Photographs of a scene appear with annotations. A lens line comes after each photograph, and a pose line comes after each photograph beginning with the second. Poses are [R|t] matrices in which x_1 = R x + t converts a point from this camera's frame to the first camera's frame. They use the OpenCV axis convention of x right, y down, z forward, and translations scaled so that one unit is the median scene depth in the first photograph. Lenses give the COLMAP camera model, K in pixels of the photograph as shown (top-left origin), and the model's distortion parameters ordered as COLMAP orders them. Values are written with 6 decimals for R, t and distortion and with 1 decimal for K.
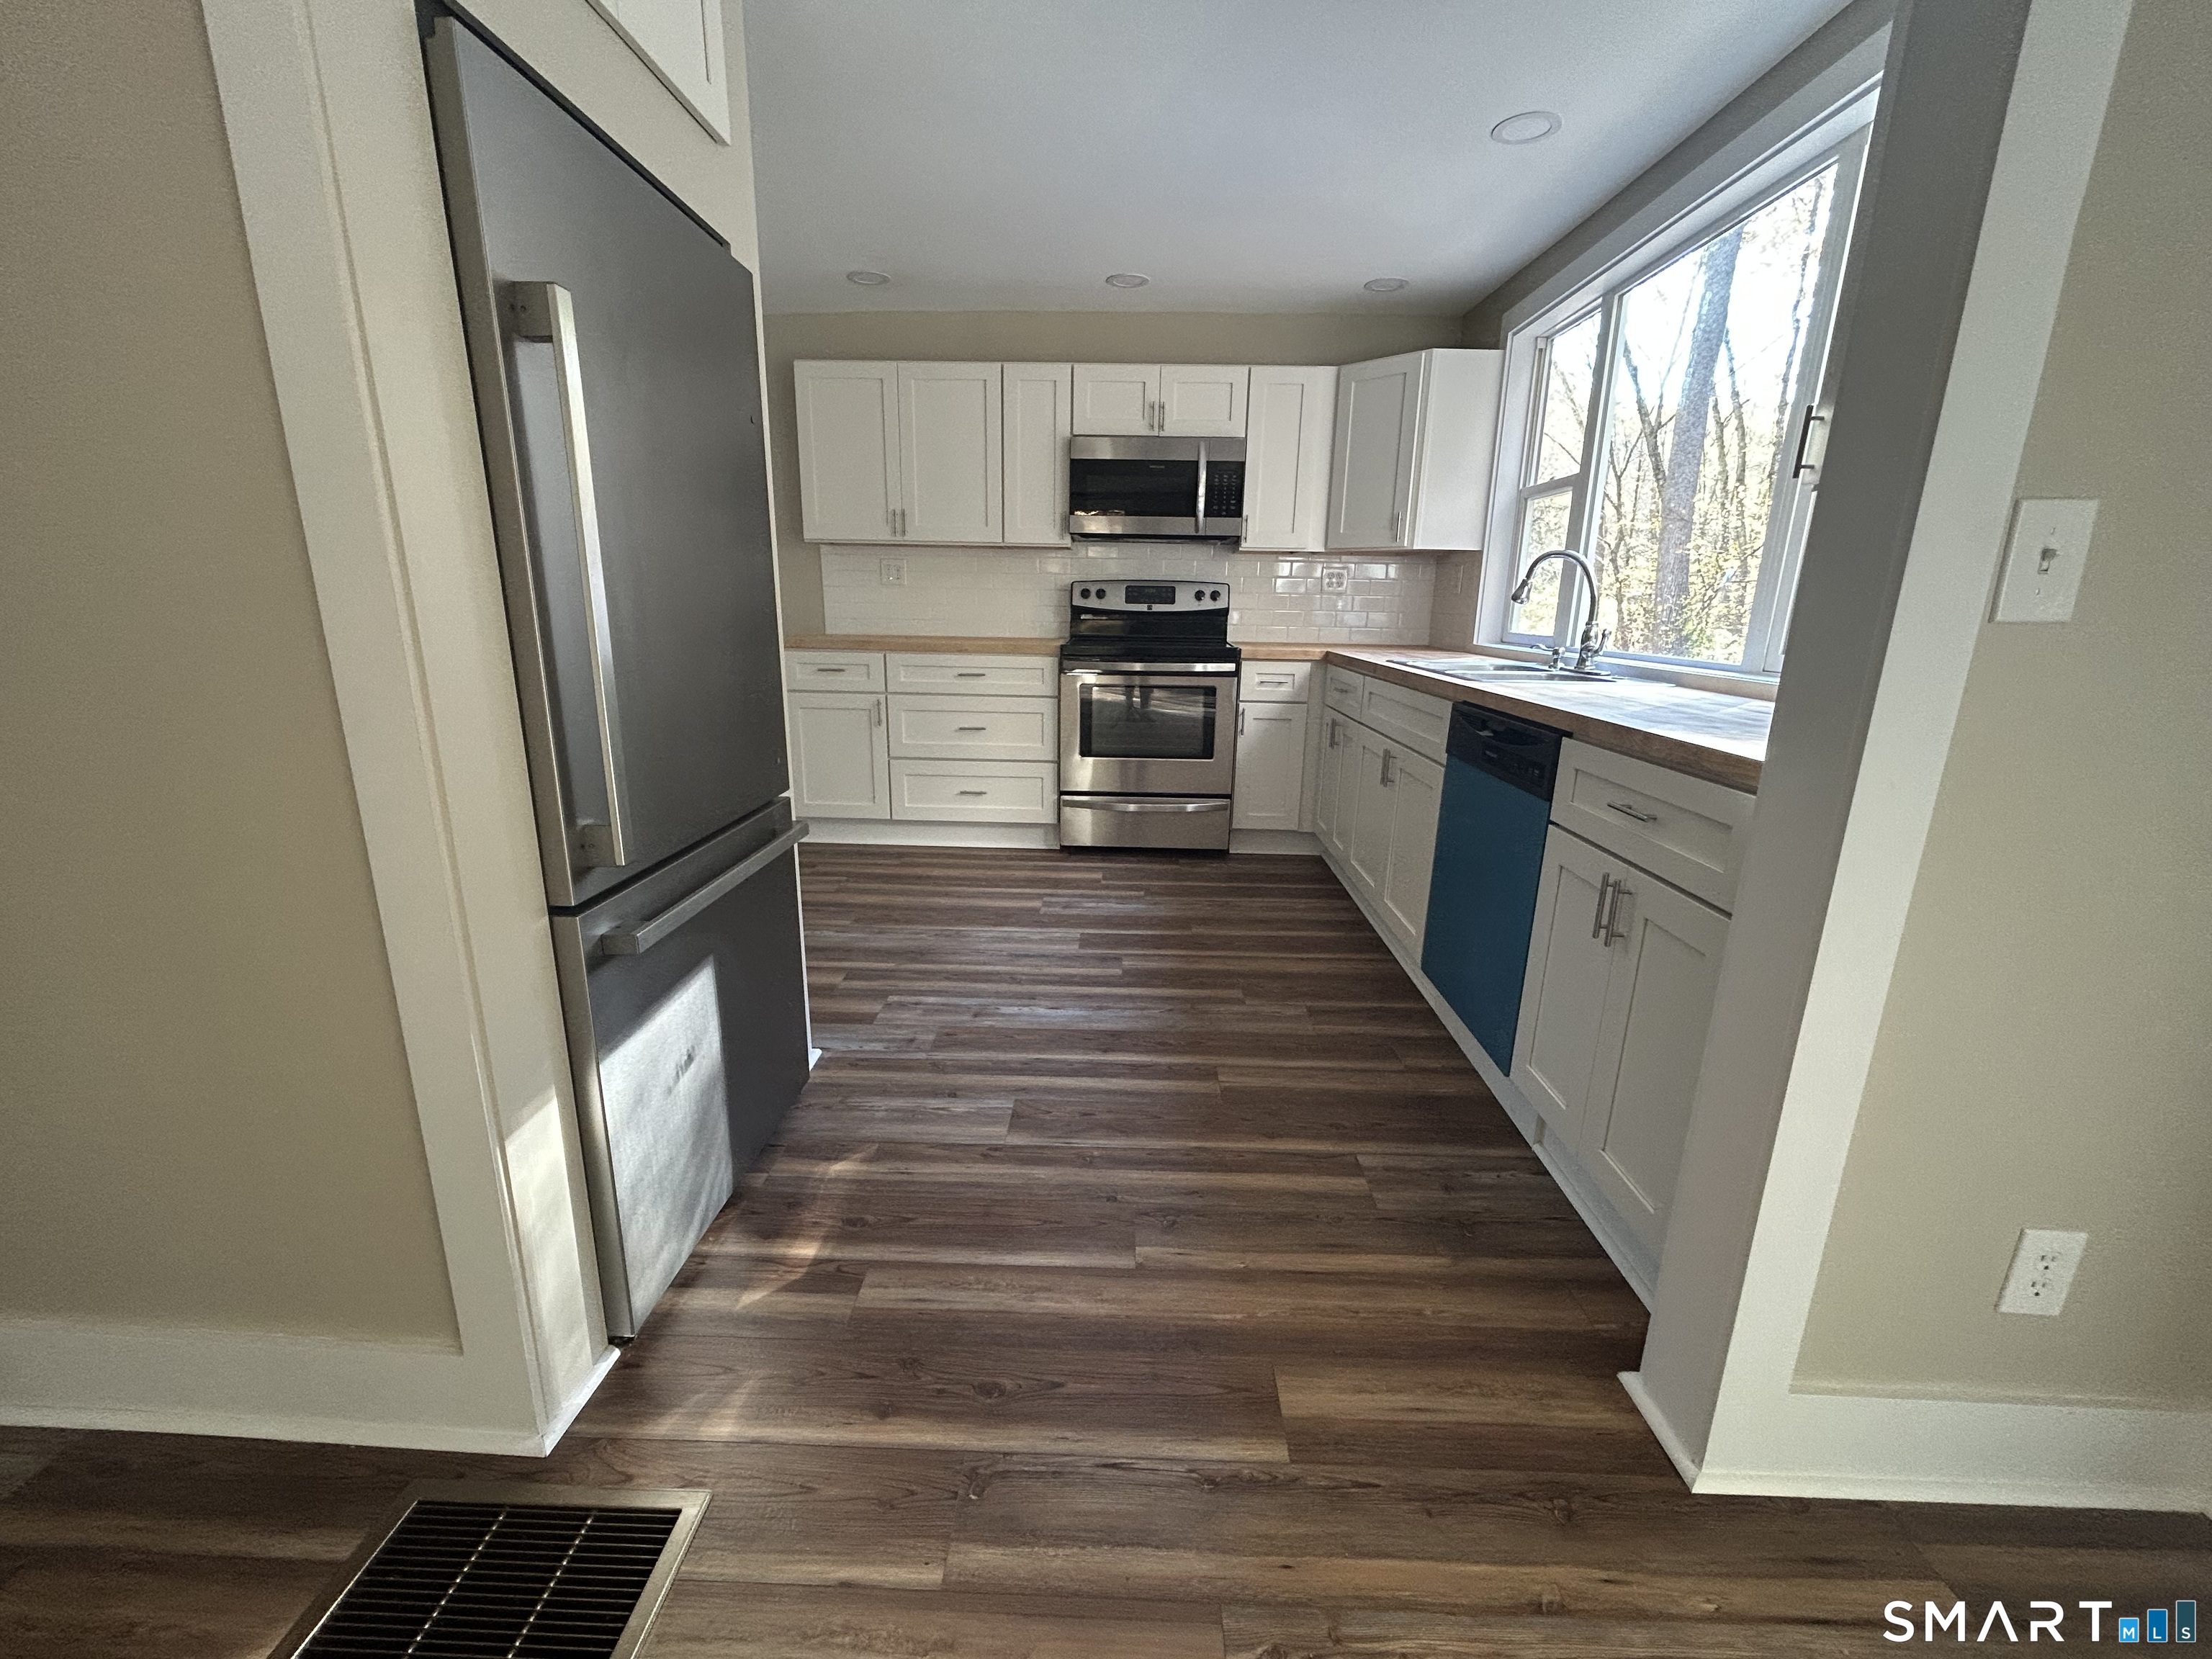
lens RADIAL K [[899.9, 0, 1097.9], [0, 899.9, 828.1], [0, 0, 1]] dist [0.000261, 0.000111]
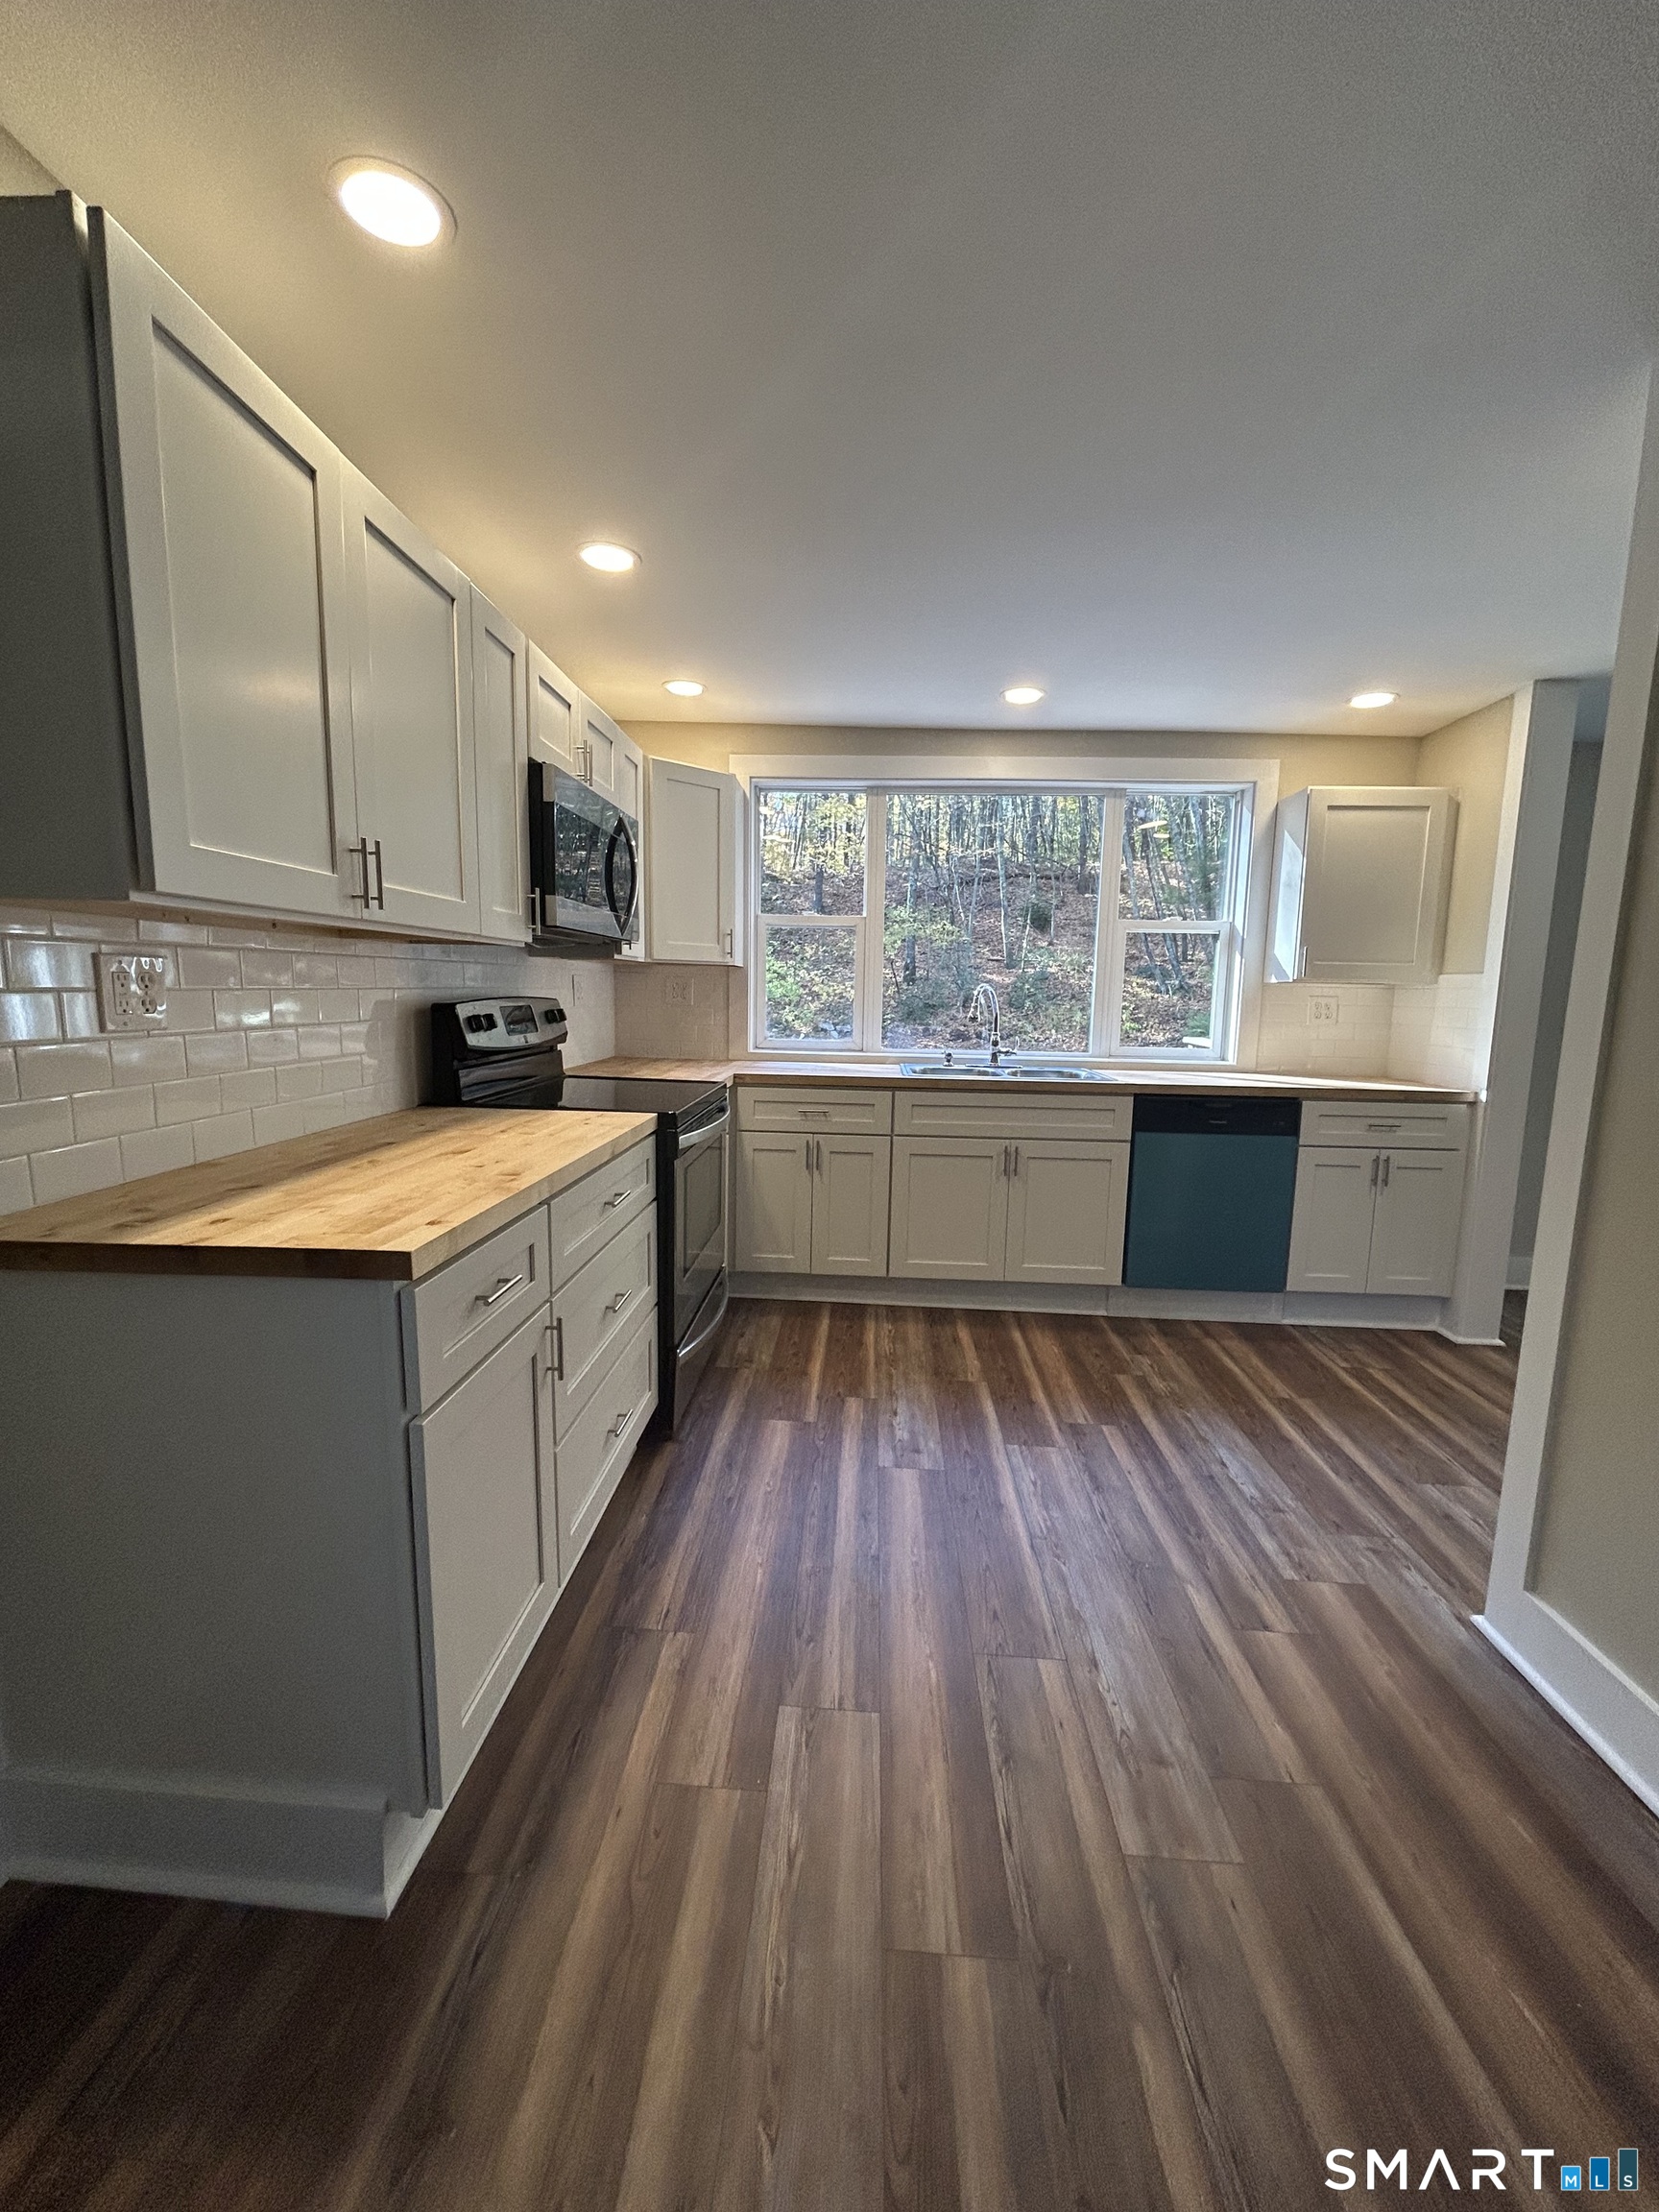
lens RADIAL K [[888.9, 0, 826.3], [0, 888.9, 1116.3], [0, 0, 1]] dist [0.000242, -0.000004]
pose [[0.026245, -0.158939, 0.986940, -0.912947], [0.226457, 0.962559, 0.148991, -0.385737], [-0.973667, 0.219589, 0.061255, 1.236144]]
